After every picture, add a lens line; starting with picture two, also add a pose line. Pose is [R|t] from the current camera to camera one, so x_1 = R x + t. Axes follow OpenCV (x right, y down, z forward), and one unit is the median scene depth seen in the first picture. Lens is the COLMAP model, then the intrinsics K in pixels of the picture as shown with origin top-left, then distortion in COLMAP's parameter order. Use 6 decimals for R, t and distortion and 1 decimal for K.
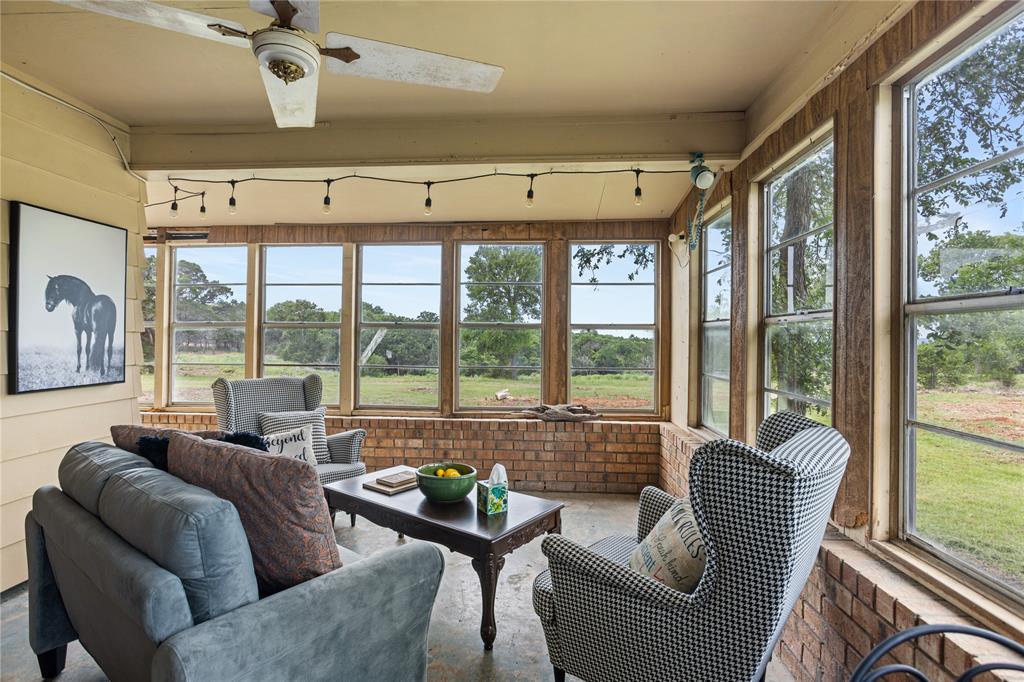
lens RADIAL K [[491.4, 0, 508.9], [0, 491.4, 334.5], [0, 0, 1]] dist [-0.047265, 0.019903]
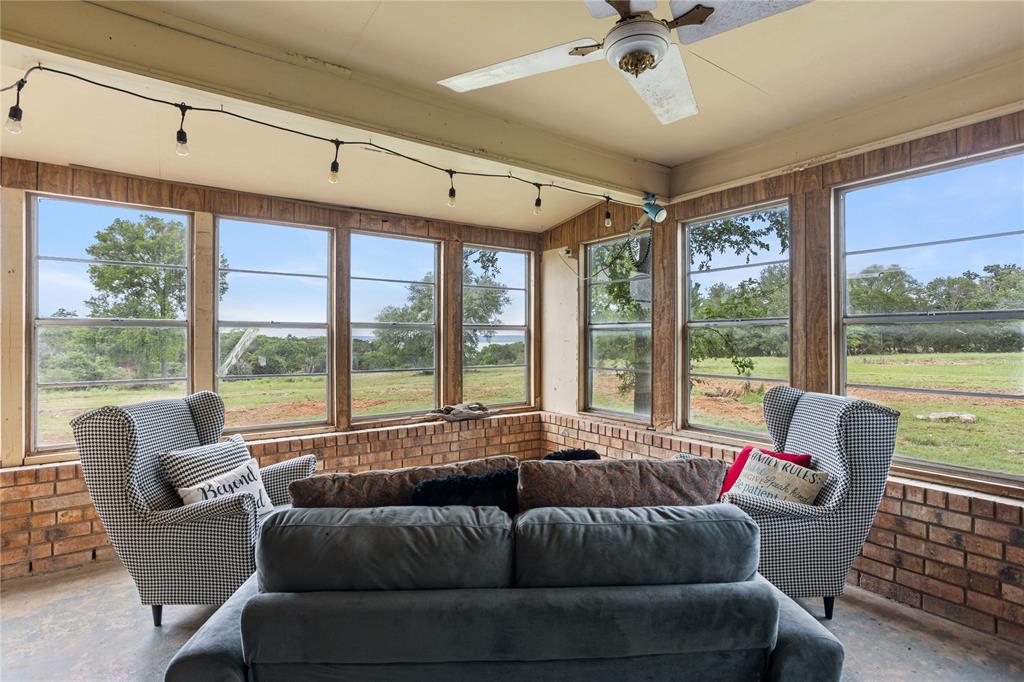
lens RADIAL K [[491.4, 0, 508.9], [0, 491.4, 334.5], [0, 0, 1]] dist [-0.047265, 0.019903]
pose [[0.778419, -0.002482, 0.627741, -0.454136], [0.001964, 0.999997, 0.001518, -0.002563], [-0.627743, 0.000051, 0.778421, 0.148058]]
